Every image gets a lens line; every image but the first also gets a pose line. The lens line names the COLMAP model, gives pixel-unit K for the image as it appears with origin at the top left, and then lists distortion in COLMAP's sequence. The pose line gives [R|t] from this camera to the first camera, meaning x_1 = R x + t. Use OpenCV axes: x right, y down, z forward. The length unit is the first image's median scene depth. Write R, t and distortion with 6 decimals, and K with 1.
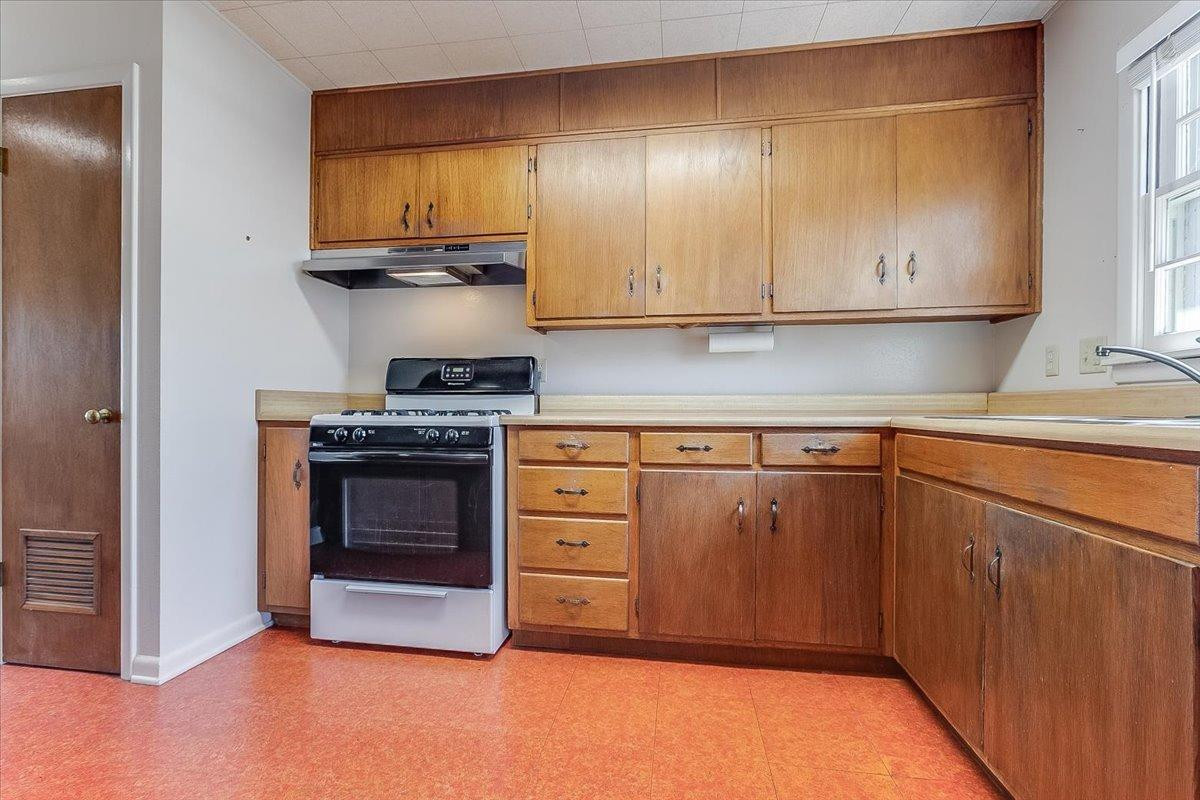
lens RADIAL K [[548.0, 0, 600.0], [0, 548.0, 400.0], [0, 0, 1]] dist [-0.032526, 0.017913]
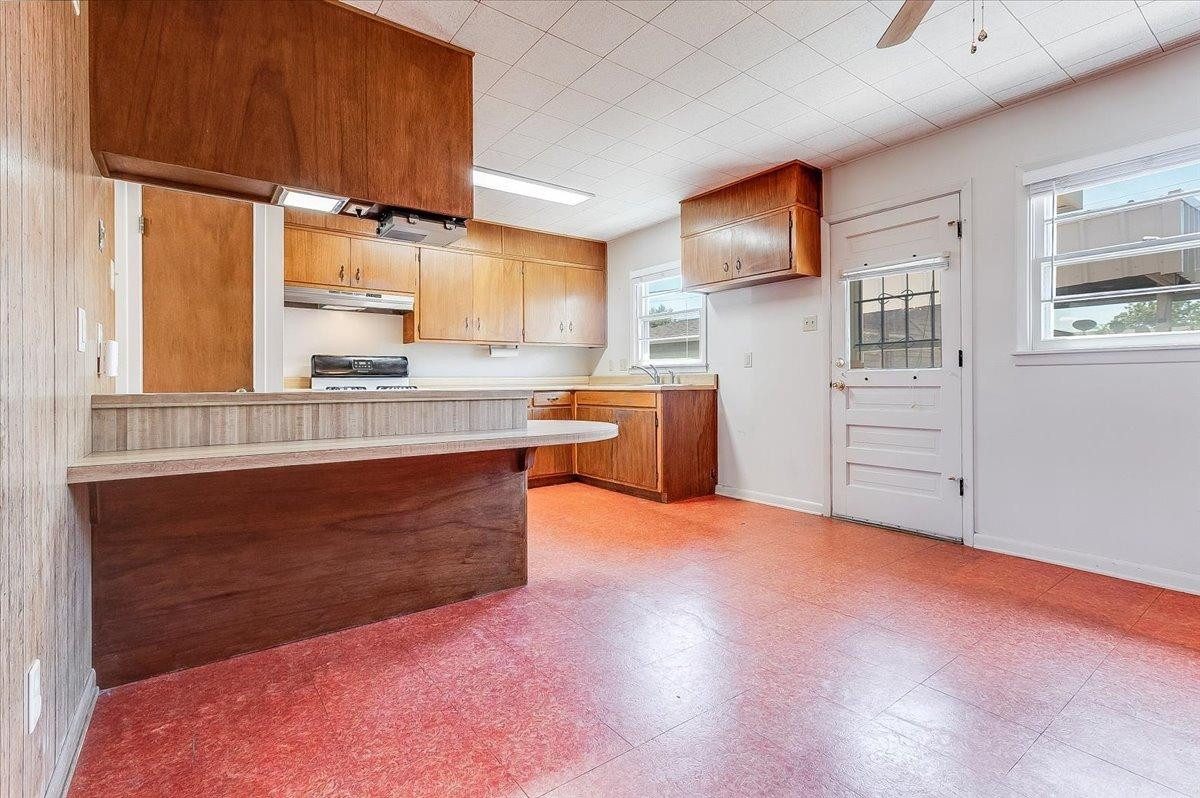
lens RADIAL K [[554.4, 0, 600.4], [0, 554.4, 379.1], [0, 0, 1]] dist [-0.001264, -0.000068]
pose [[0.687210, -0.001183, 0.726458, -1.241344], [0.004487, 0.999987, -0.002616, 0.004230], [-0.726445, 0.005057, 0.687206, -0.900196]]
